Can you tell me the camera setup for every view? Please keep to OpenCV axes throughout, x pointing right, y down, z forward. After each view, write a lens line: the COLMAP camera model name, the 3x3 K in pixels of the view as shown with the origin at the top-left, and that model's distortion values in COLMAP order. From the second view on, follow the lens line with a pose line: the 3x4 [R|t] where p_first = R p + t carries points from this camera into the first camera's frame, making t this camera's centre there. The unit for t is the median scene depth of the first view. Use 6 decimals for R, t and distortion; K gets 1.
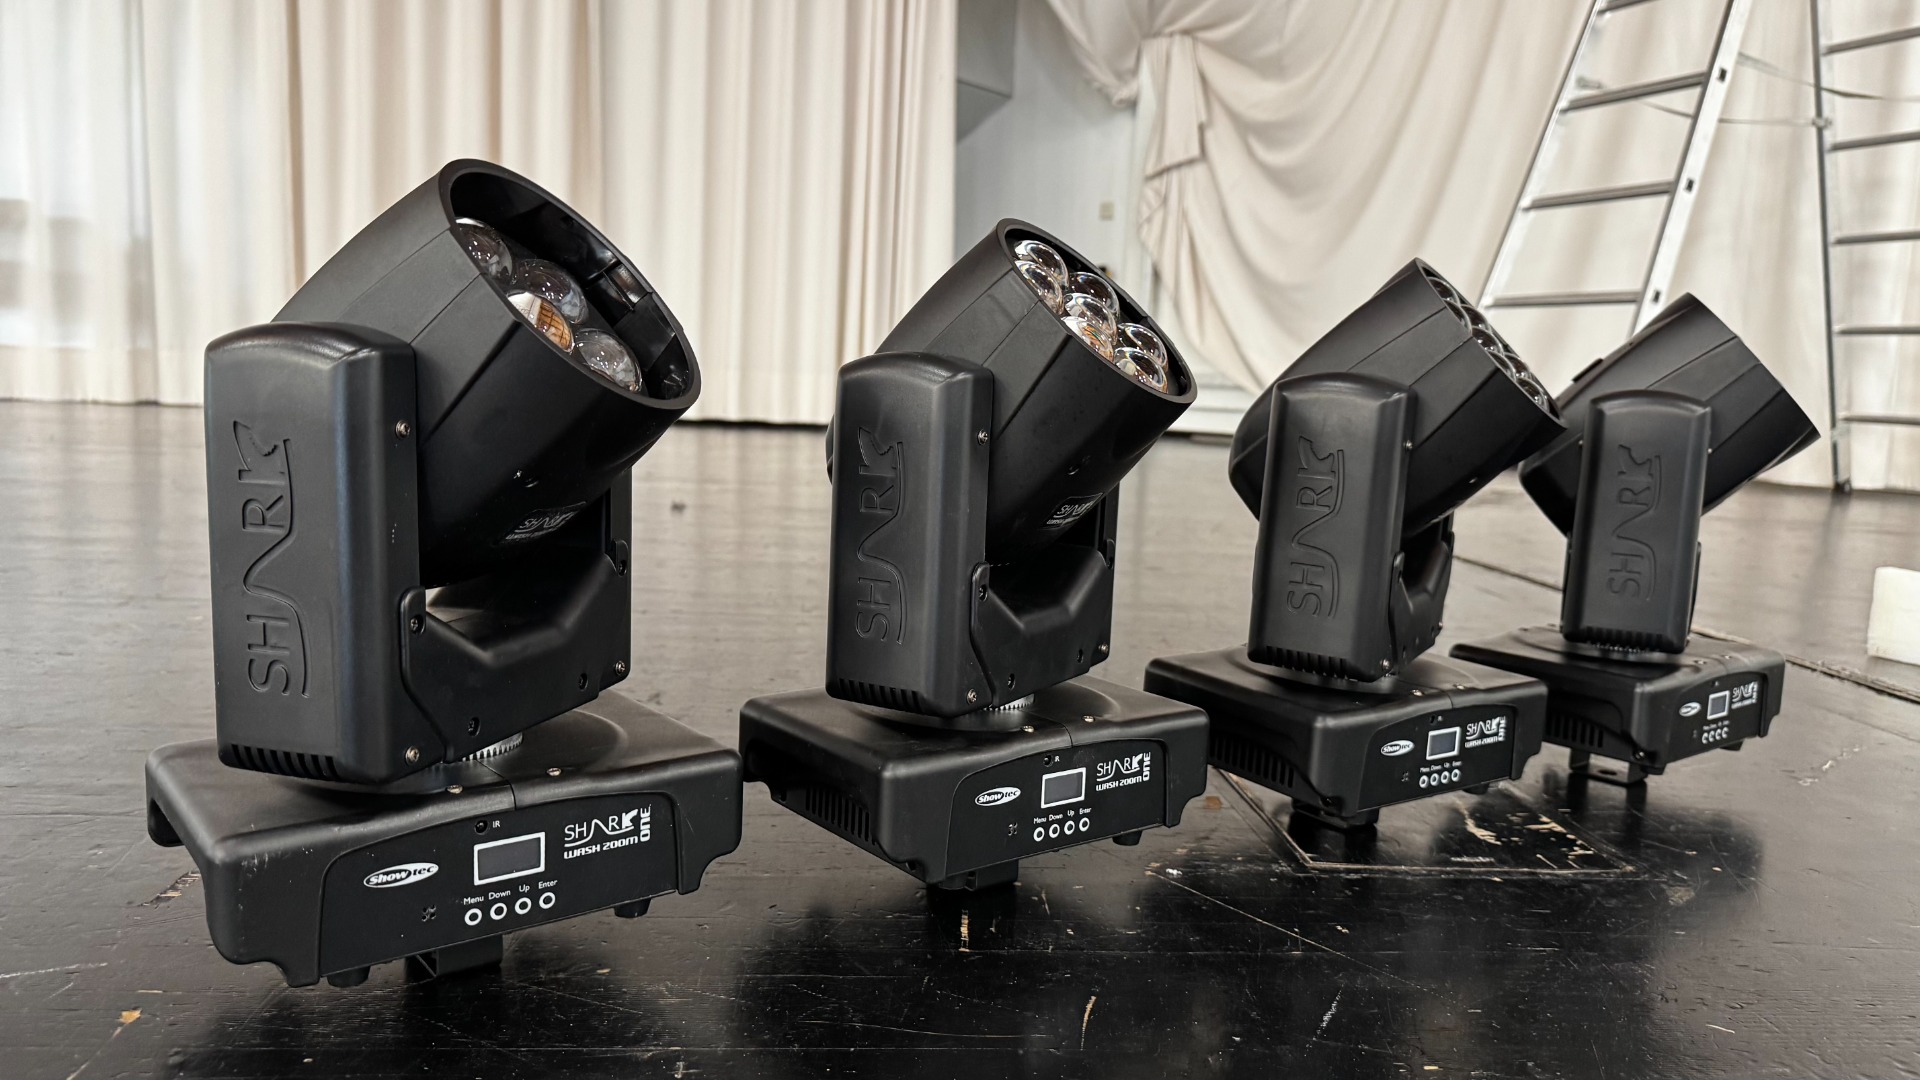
lens RADIAL K [[1386.5, 0, 952.4], [0, 1386.5, 529.5], [0, 0, 1]] dist [0.013361, -0.008125]
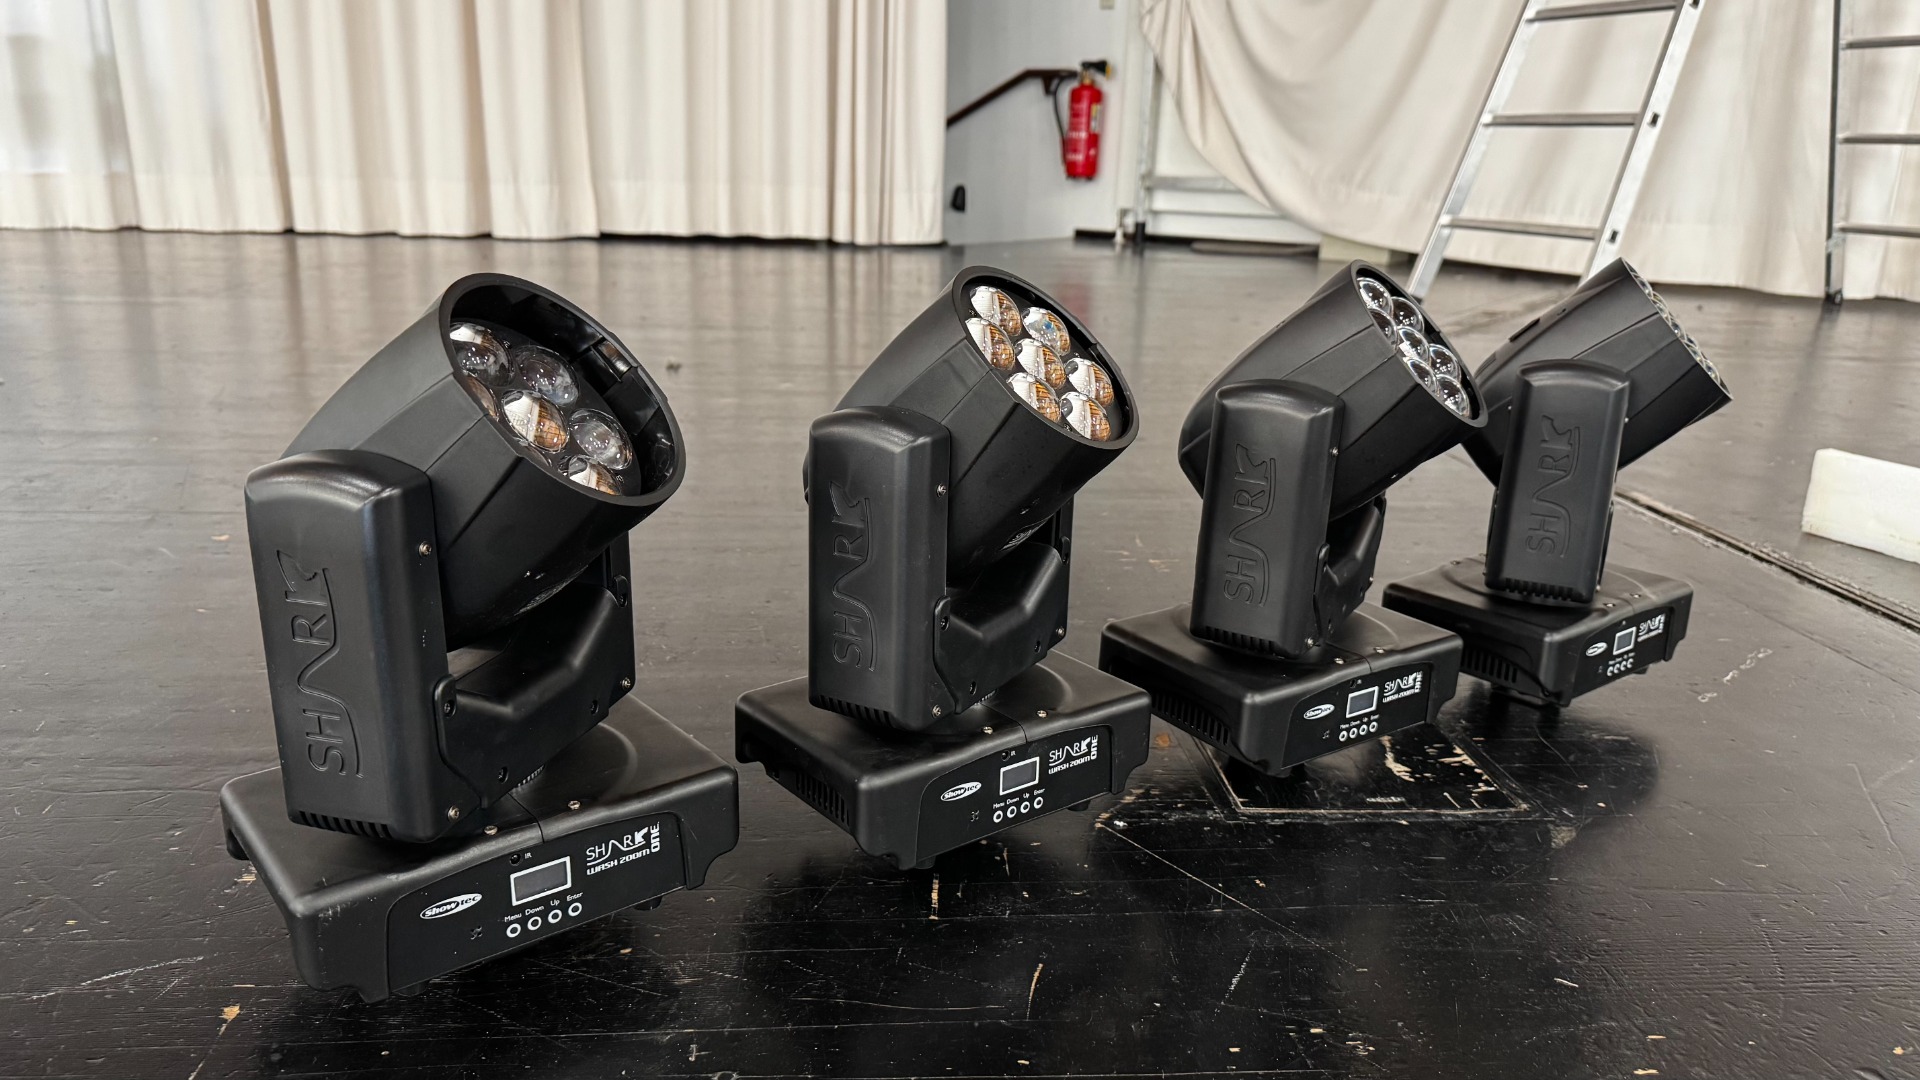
lens RADIAL K [[1386.5, 0, 970.4], [0, 1386.5, 534.5], [0, 0, 1]] dist [0.039095, -0.048597]
pose [[0.999863, -0.014840, 0.007381, 0.034932], [0.013447, 0.986670, 0.162176, -0.203037], [-0.009690, -0.162055, 0.986734, -0.104147]]
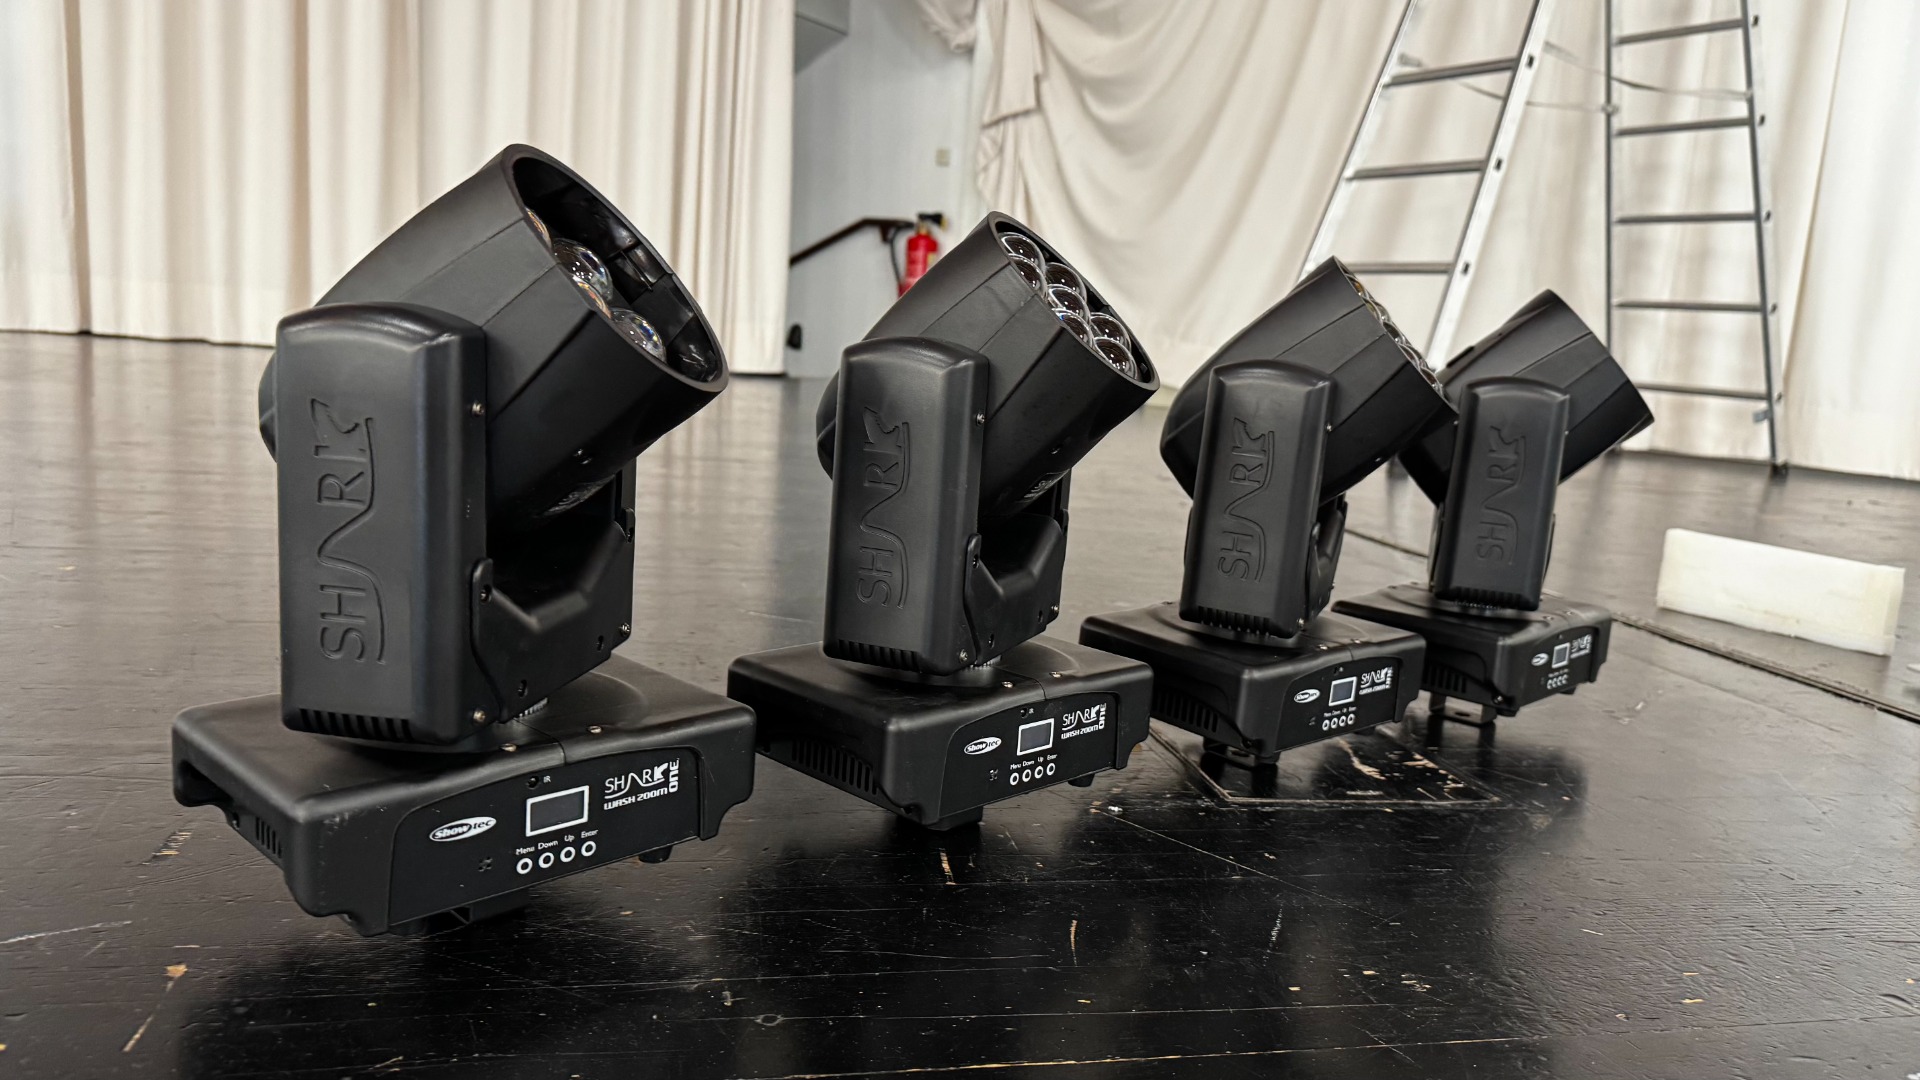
lens RADIAL K [[1379.2, 0, 966.5], [0, 1379.2, 541.1], [0, 0, 1]] dist [0.047792, -0.050317]
pose [[0.989399, 0.008477, 0.144974, -0.138595], [-0.015919, 0.998610, 0.050249, -0.024036], [-0.144346, -0.052024, 0.988159, -0.072569]]
